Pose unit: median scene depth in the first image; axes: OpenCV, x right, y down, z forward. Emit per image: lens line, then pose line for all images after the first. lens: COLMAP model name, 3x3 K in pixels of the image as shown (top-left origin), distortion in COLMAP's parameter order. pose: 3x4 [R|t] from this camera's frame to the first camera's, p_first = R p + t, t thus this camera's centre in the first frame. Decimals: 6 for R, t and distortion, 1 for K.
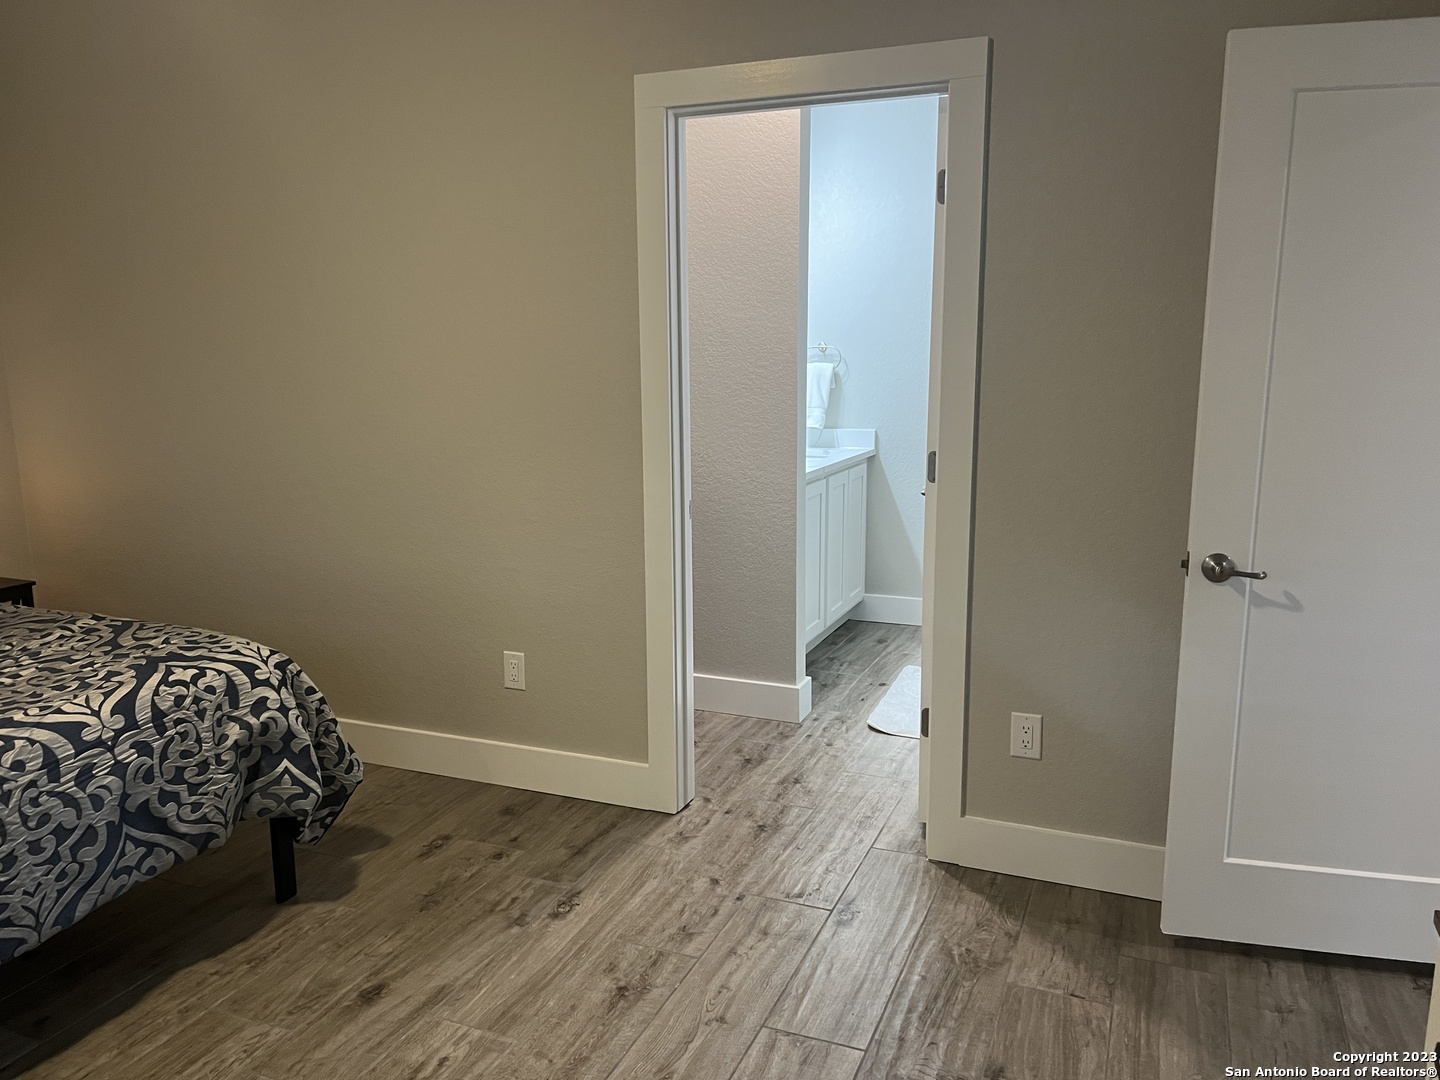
lens RADIAL K [[1090.0, 0, 725.0], [0, 1090.0, 542.6], [0, 0, 1]] dist [0.052875, -0.058621]
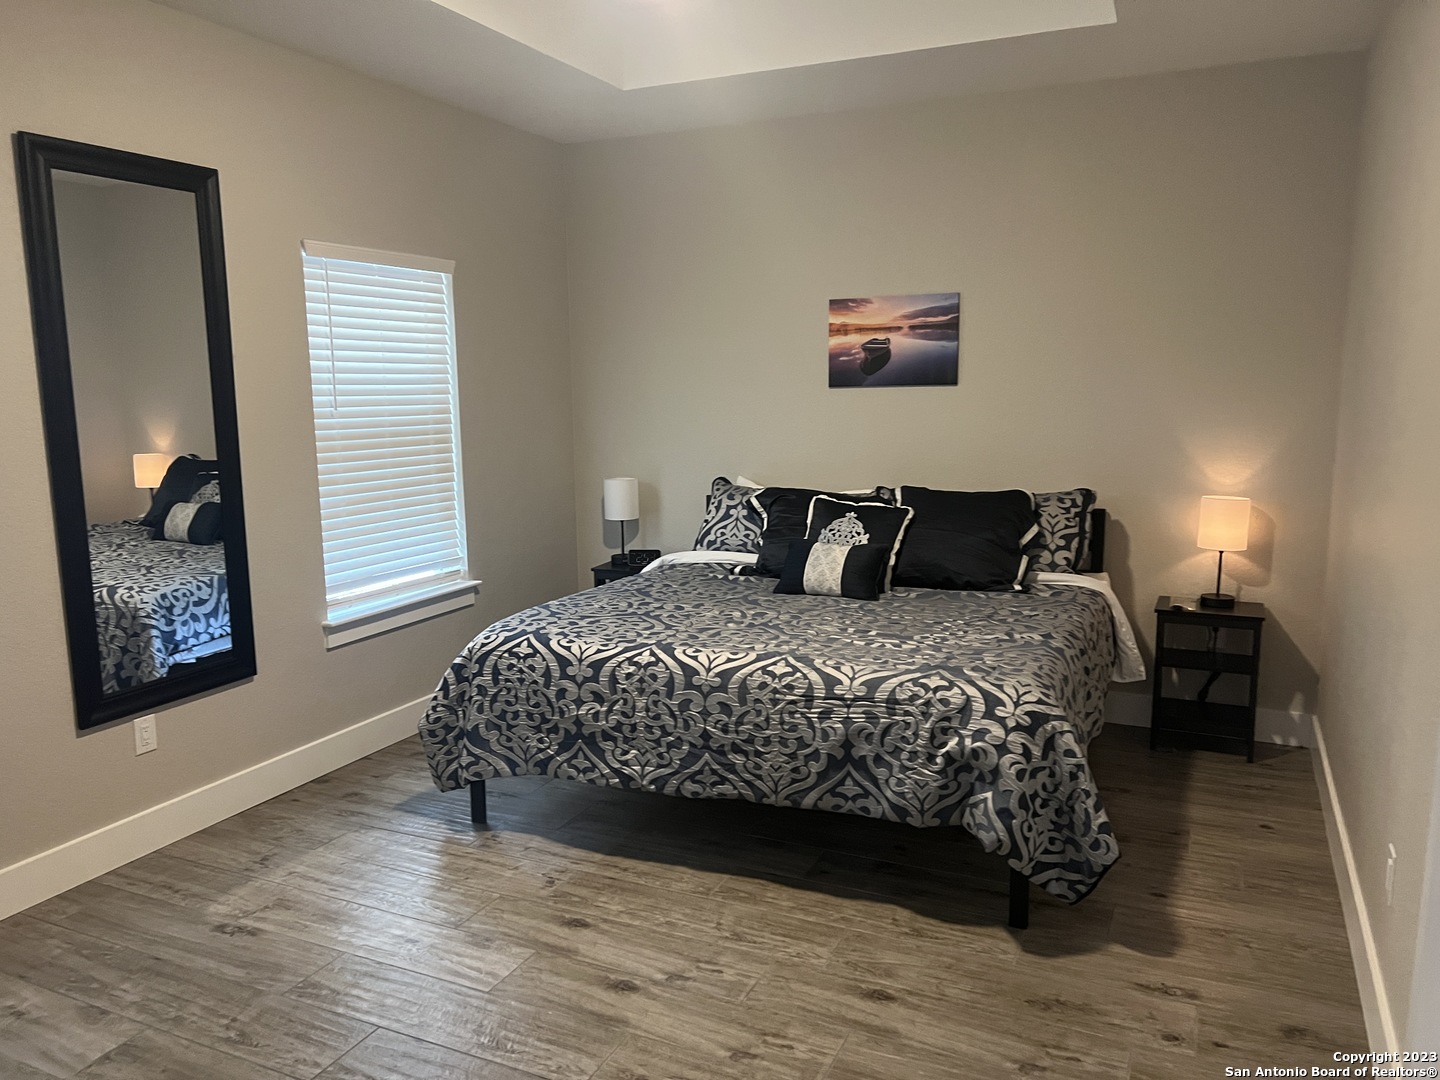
lens RADIAL K [[1090.0, 0, 725.5], [0, 1090.0, 542.7], [0, 0, 1]] dist [0.052875, -0.058621]
pose [[-0.029886, 0.154971, -0.987467, 0.732372], [-0.179391, 0.971036, 0.157822, -0.191406], [0.983324, 0.181860, -0.001220, 0.775188]]
